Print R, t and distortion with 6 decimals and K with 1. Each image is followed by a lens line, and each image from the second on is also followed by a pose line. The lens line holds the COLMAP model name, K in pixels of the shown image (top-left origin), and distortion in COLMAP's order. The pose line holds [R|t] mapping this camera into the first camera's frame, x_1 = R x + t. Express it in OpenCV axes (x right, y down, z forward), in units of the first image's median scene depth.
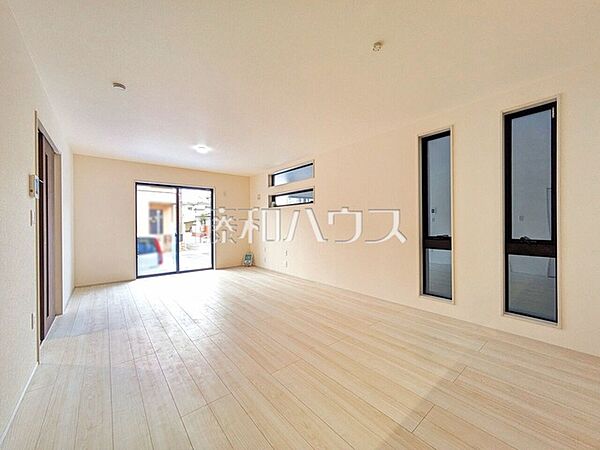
lens RADIAL K [[237.8, 0, 300.2], [0, 237.8, 224.2], [0, 0, 1]] dist [-0.000123, -0.001387]
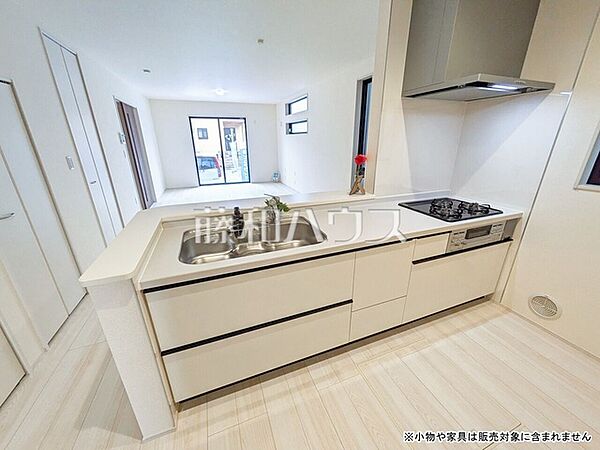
lens RADIAL K [[237.8, 0, 300.8], [0, 237.8, 224.4], [0, 0, 1]] dist [-0.000123, -0.001387]
pose [[0.947864, 0.109731, -0.299187, 0.345512], [-0.000662, 0.939522, 0.342488, -0.053644], [0.318675, -0.324434, 0.890612, -0.194103]]
